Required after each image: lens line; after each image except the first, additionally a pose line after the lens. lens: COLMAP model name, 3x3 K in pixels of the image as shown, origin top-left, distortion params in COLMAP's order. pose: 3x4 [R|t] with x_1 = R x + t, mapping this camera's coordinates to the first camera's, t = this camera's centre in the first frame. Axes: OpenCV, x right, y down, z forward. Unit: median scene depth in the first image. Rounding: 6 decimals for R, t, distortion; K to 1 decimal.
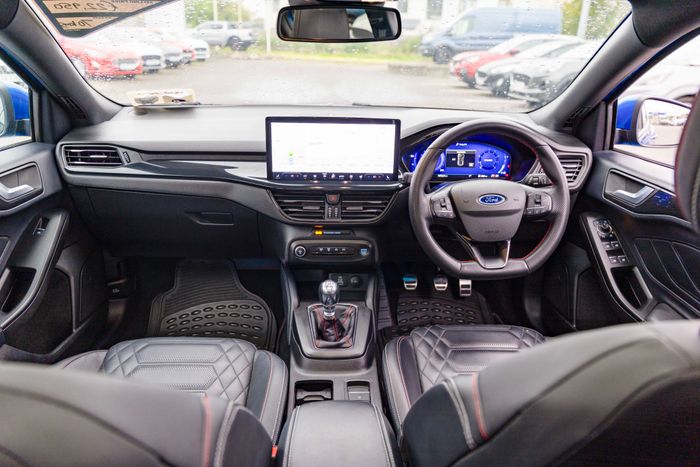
lens RADIAL K [[481.7, 0, 350.4], [0, 481.7, 234.5], [0, 0, 1]] dist [-0.014238, 0.008041]
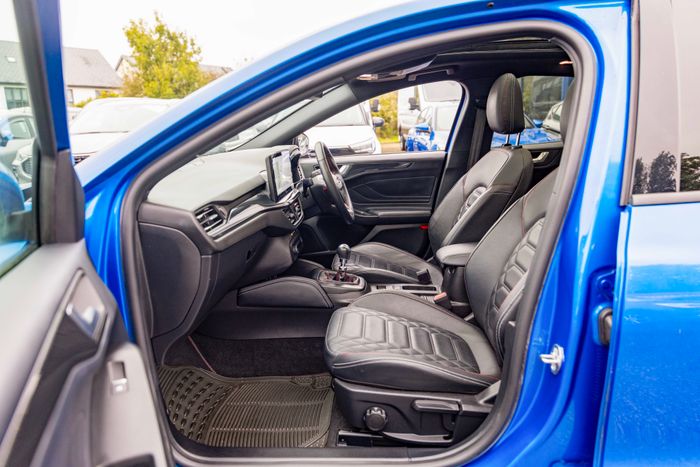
lens RADIAL K [[481.7, 0, 350.3], [0, 481.7, 232.6], [0, 0, 1]] dist [-0.014238, 0.008041]
pose [[0.106256, -0.249200, 0.962605, -1.410676], [0.405970, 0.894596, 0.186781, -0.203723], [-0.907688, 0.370942, 0.196224, 0.593162]]
